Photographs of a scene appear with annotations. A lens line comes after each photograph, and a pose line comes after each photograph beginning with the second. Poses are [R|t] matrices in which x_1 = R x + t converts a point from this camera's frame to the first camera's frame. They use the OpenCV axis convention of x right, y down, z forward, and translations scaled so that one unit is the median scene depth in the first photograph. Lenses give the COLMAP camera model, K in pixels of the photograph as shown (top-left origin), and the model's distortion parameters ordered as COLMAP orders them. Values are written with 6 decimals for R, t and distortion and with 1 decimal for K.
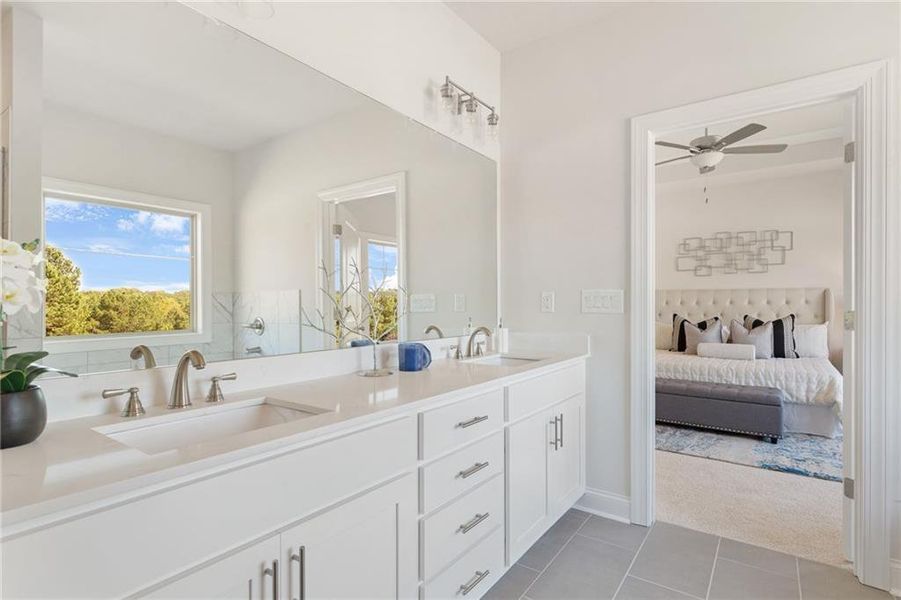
lens RADIAL K [[479.2, 0, 448.6], [0, 479.2, 304.4], [0, 0, 1]] dist [0.027456, -0.000143]
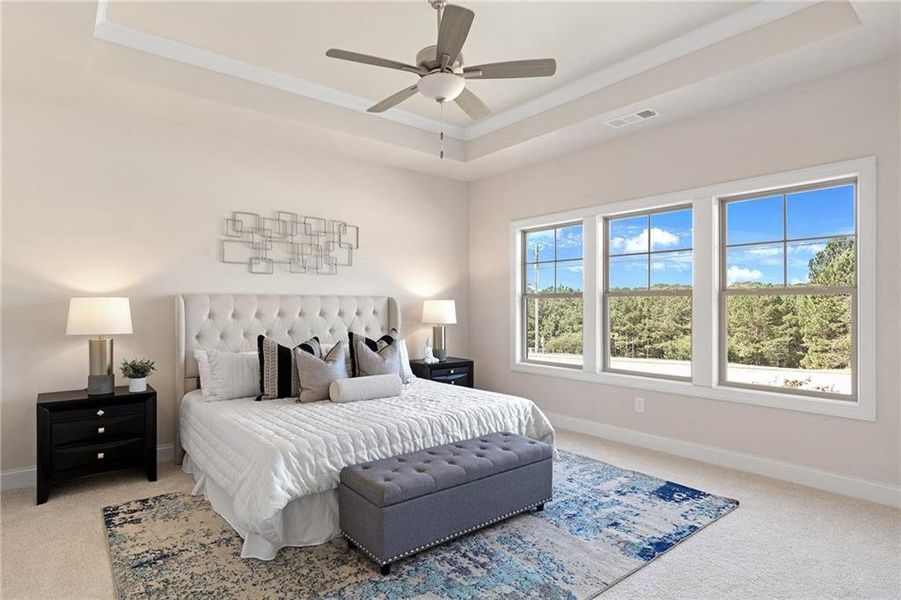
lens RADIAL K [[490.8, 0, 451.6], [0, 490.8, 303.0], [0, 0, 1]] dist [0.000539, -0.000131]
pose [[0.248792, 0.006581, 0.968534, -0.054587], [0.004402, 0.999959, -0.007926, -0.013725], [-0.968547, 0.006235, 0.248753, 0.625226]]
